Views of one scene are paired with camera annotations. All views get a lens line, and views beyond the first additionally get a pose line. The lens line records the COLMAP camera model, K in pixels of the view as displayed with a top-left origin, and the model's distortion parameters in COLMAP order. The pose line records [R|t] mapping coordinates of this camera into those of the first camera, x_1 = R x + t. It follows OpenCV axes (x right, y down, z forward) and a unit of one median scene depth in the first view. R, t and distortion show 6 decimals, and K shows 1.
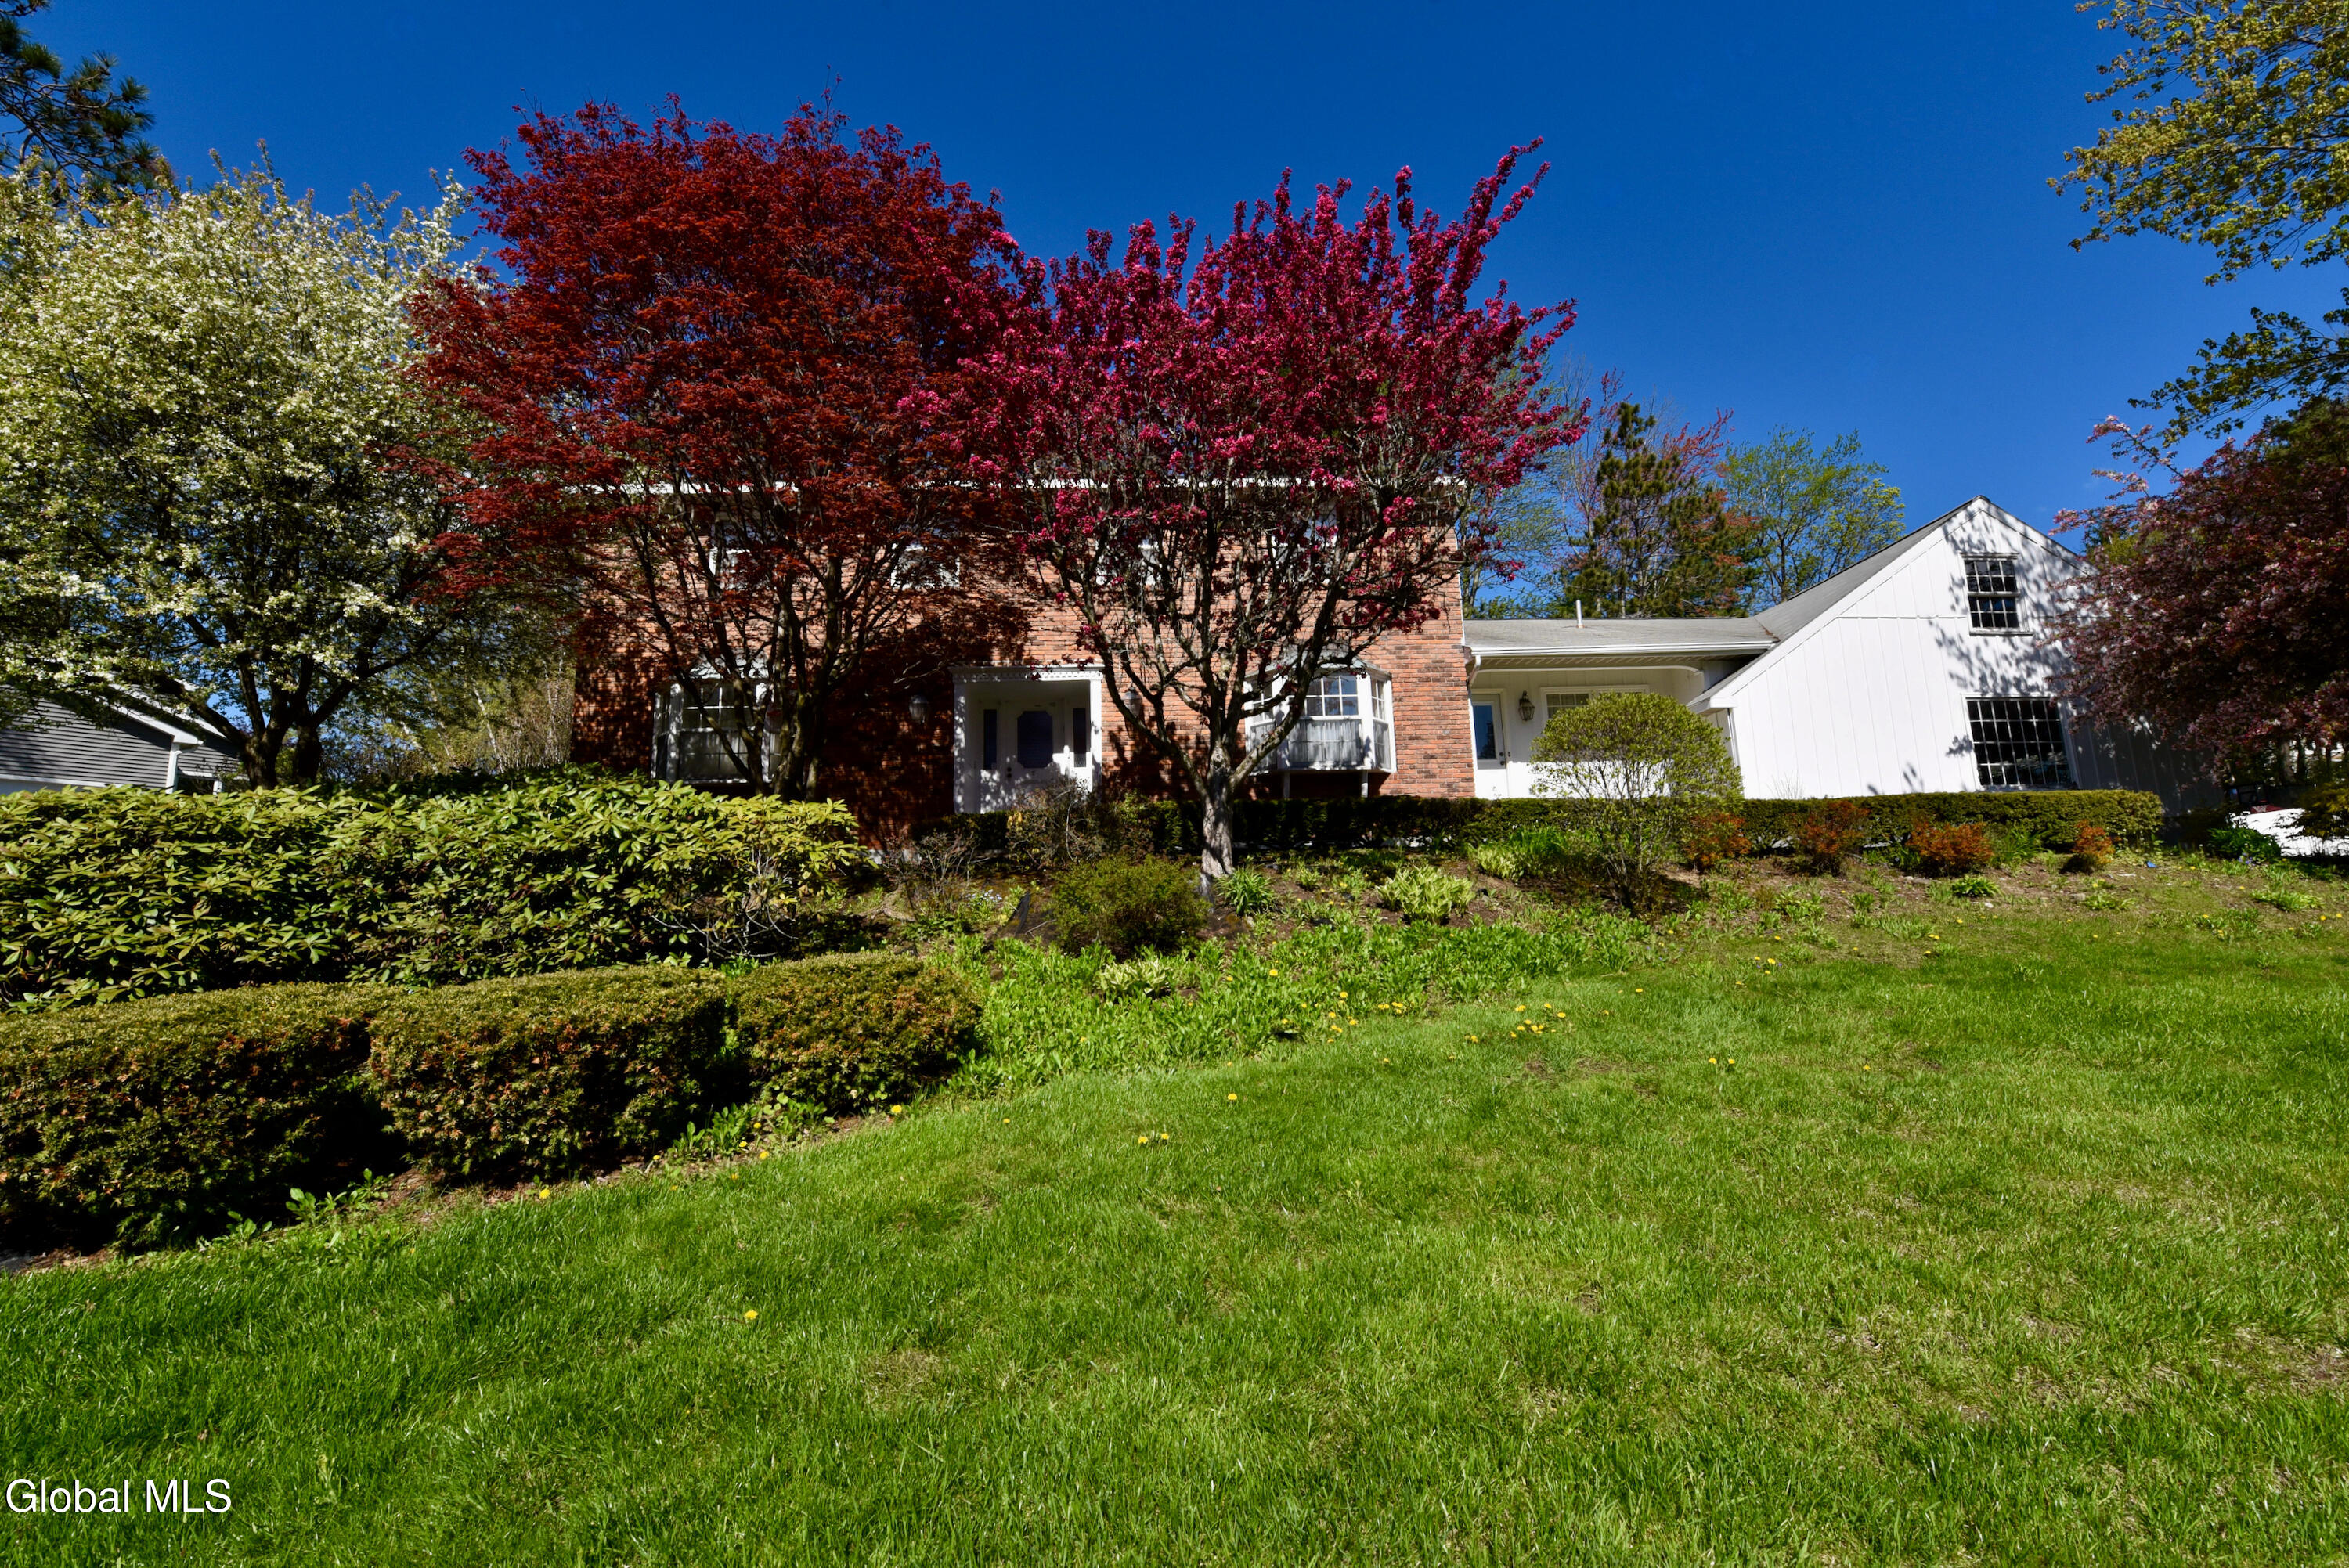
lens RADIAL K [[939.5, 0, 1167.1], [0, 939.5, 805.7], [0, 0, 1]] dist [-0.017505, -0.001916]
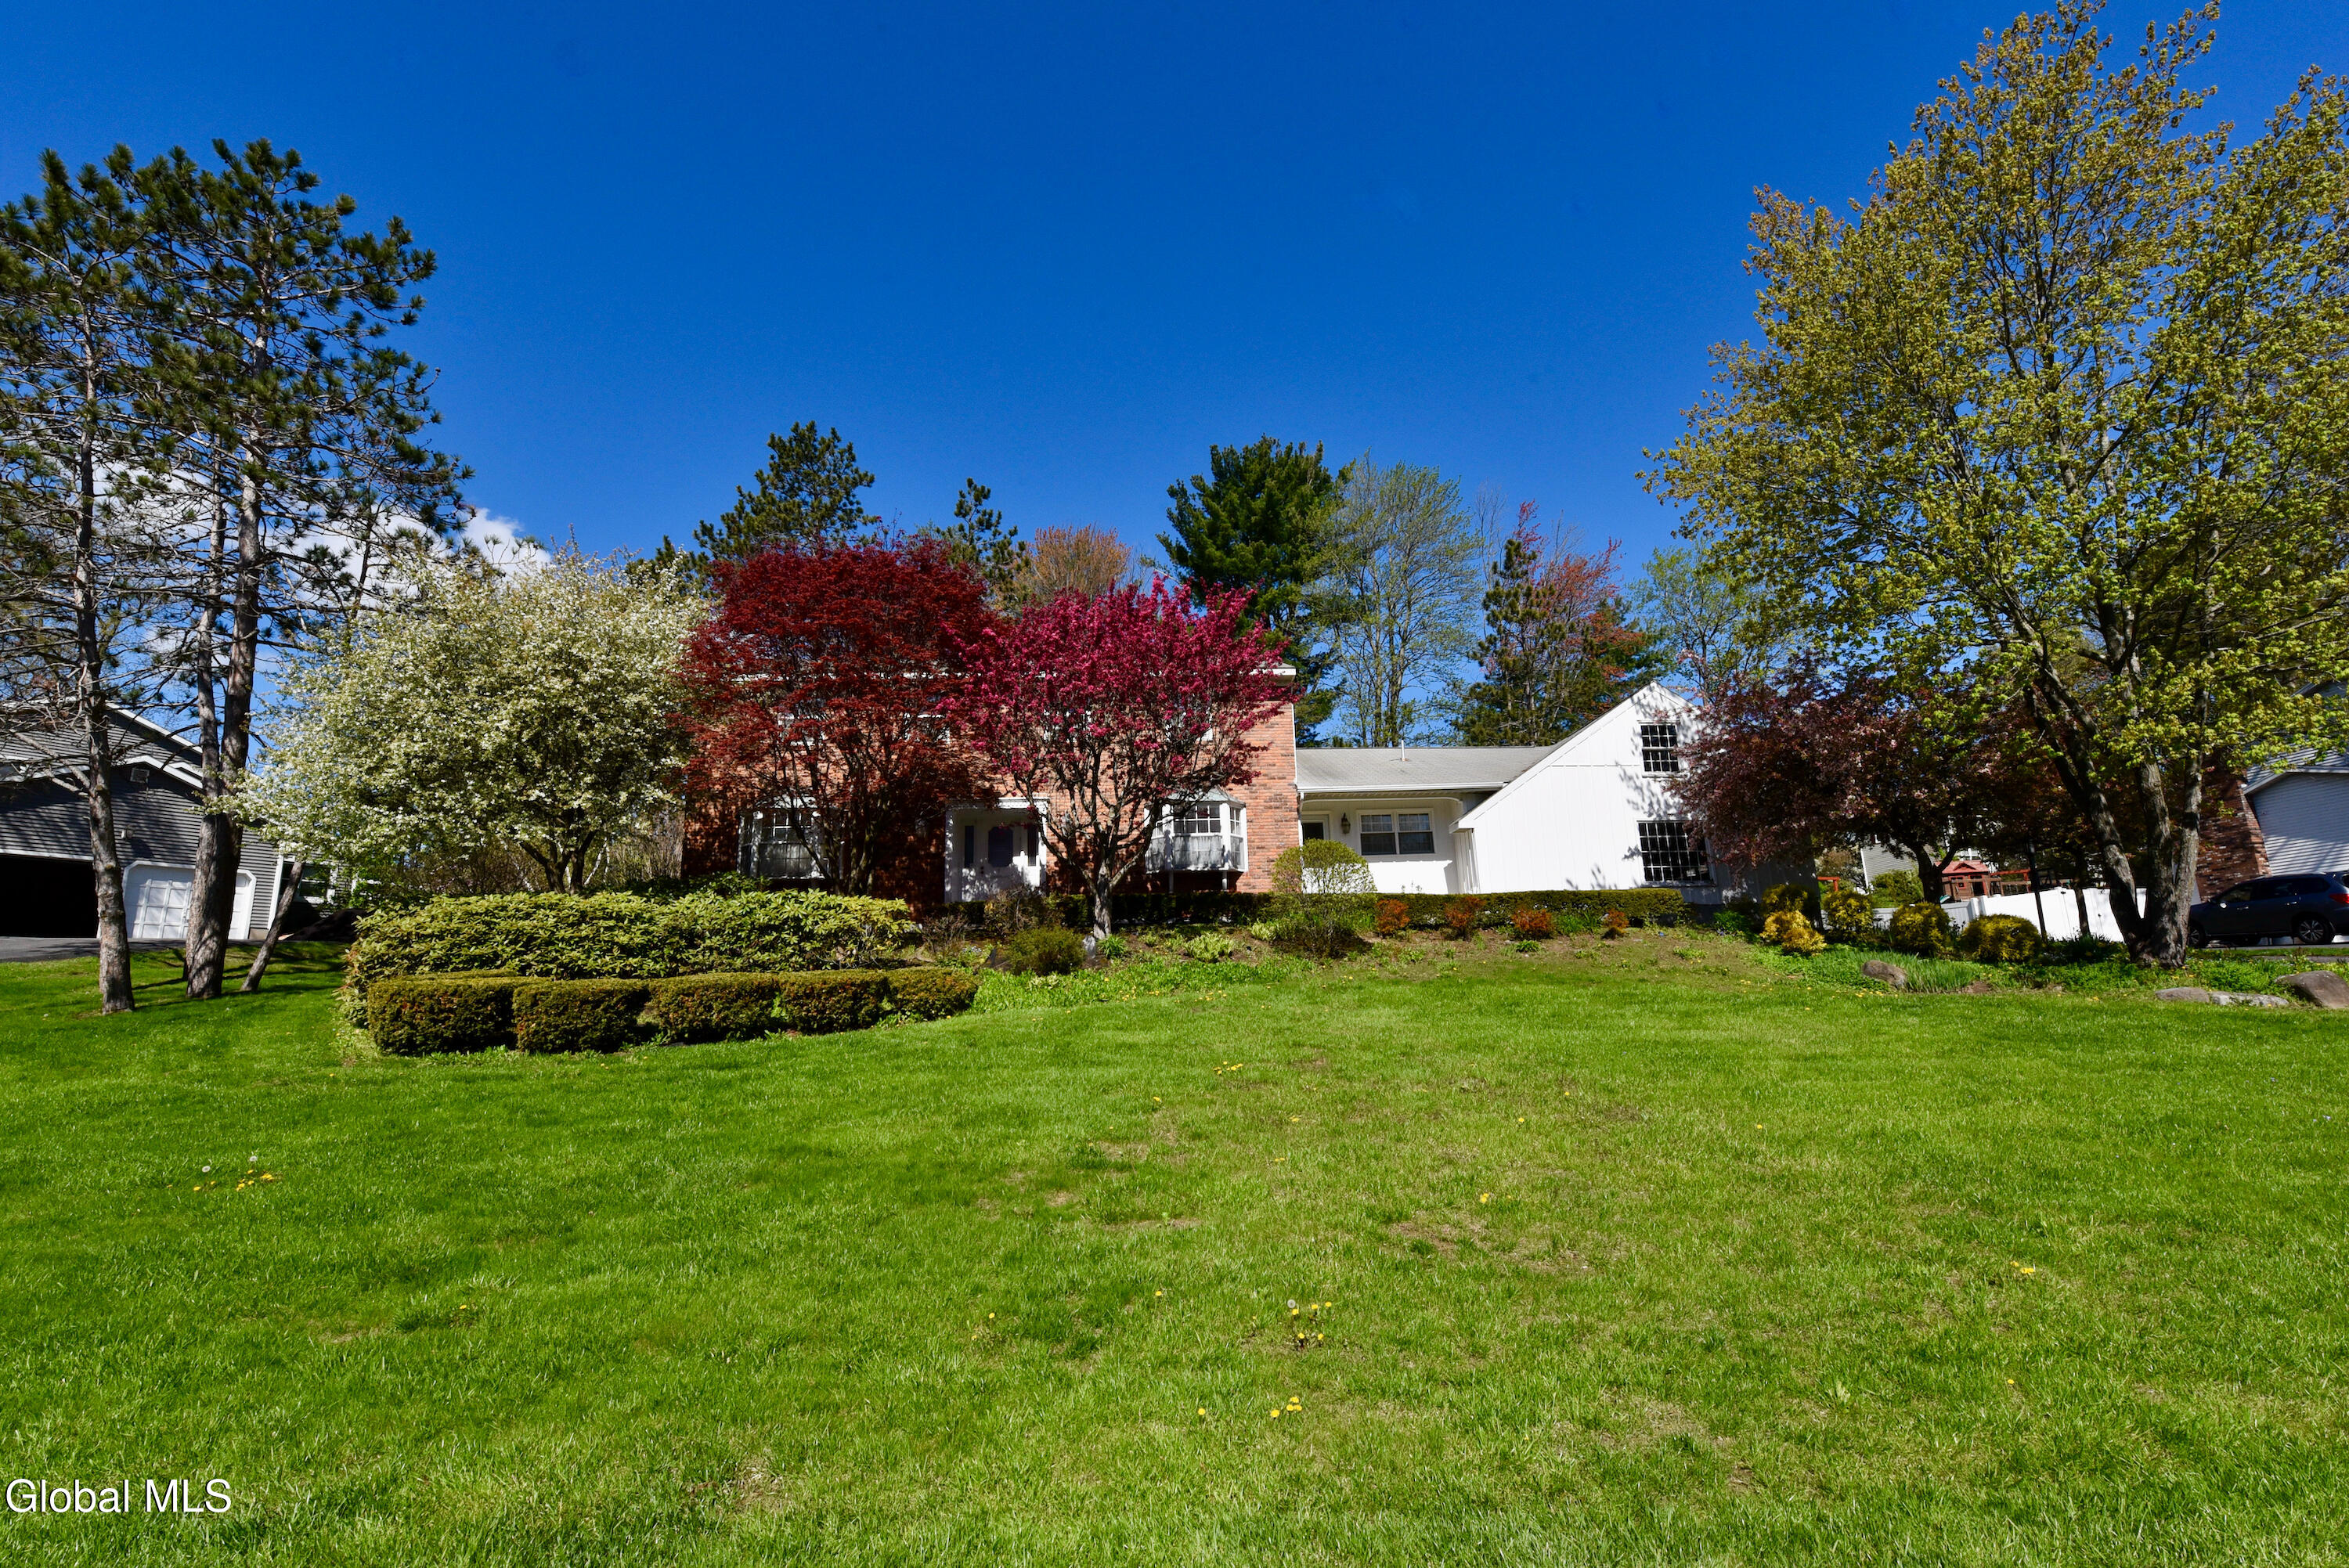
lens RADIAL K [[1034.3, 0, 1164.6], [0, 1034.3, 799.6], [0, 0, 1]] dist [-0.010654, -0.000347]
pose [[0.999842, 0.003131, 0.017474, 0.088397], [-0.001838, 0.997294, -0.073489, -0.028958], [-0.017657, 0.073445, 0.997143, -0.631633]]
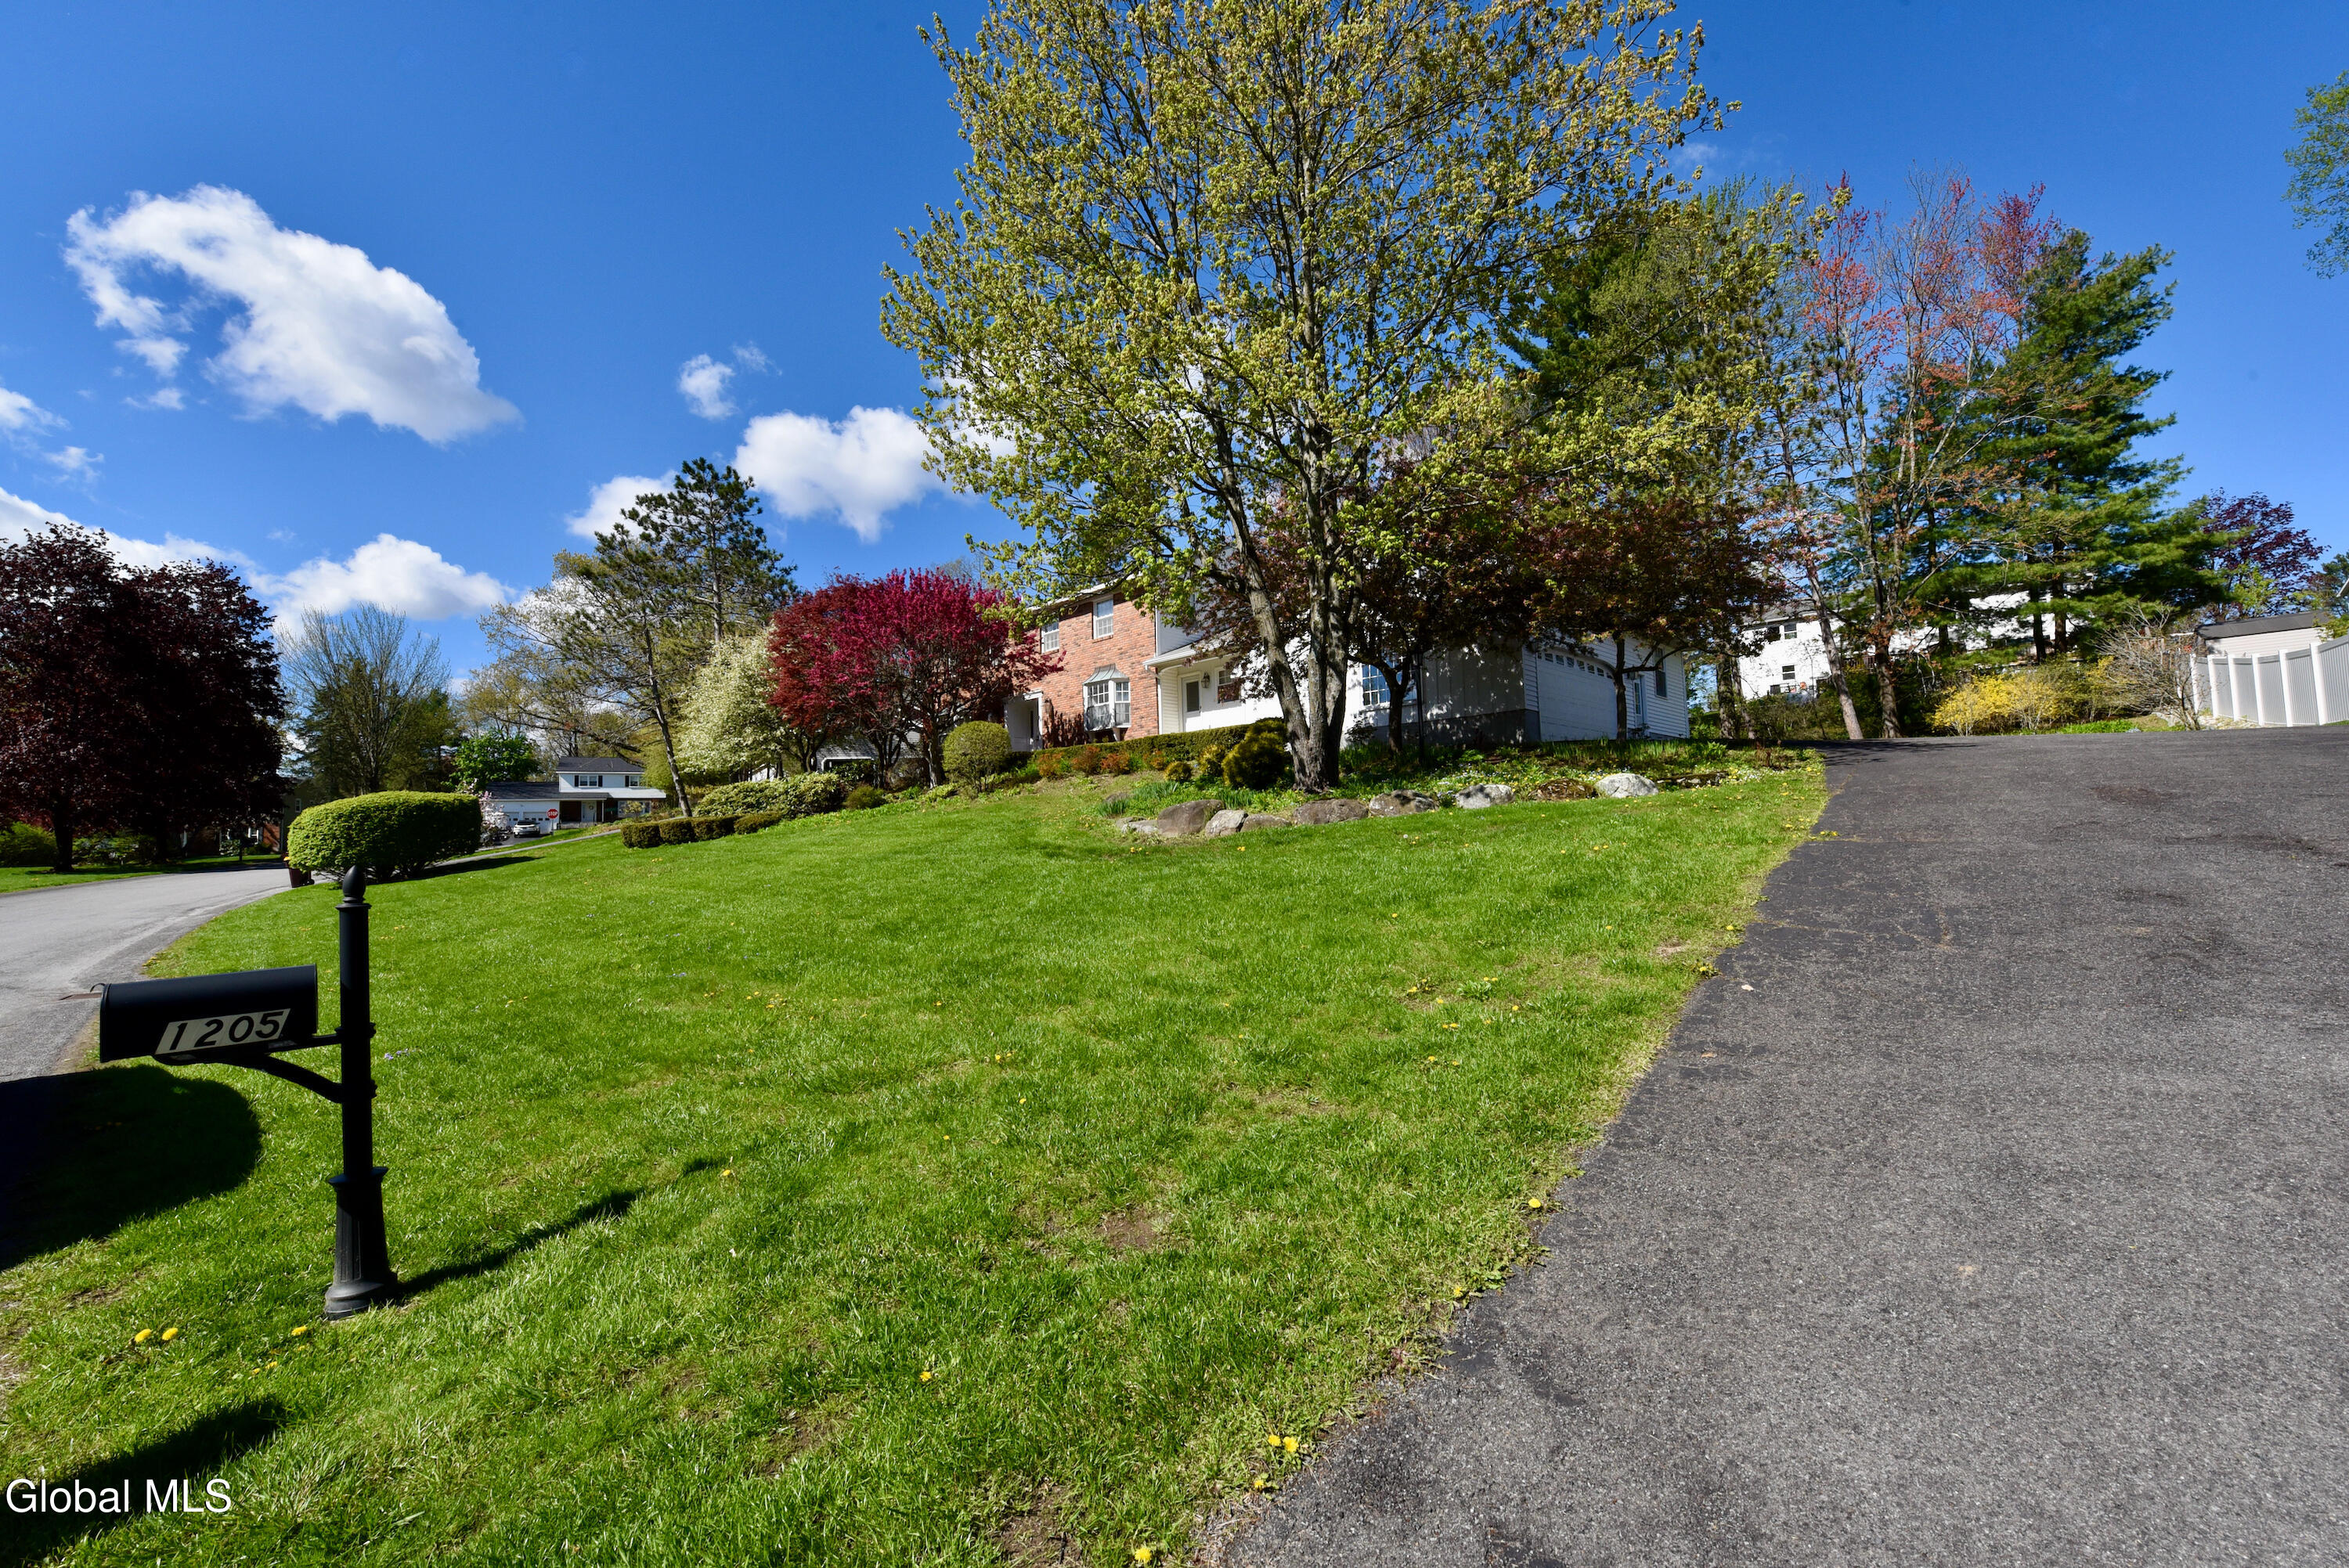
lens RADIAL K [[939.5, 0, 1165.0], [0, 939.5, 771.6], [0, 0, 1]] dist [-0.017505, -0.001916]
pose [[0.698742, -0.047596, -0.713789, 1.815728], [0.111945, 0.992767, 0.043387, -0.018141], [0.706561, -0.110222, 0.699015, -0.408761]]
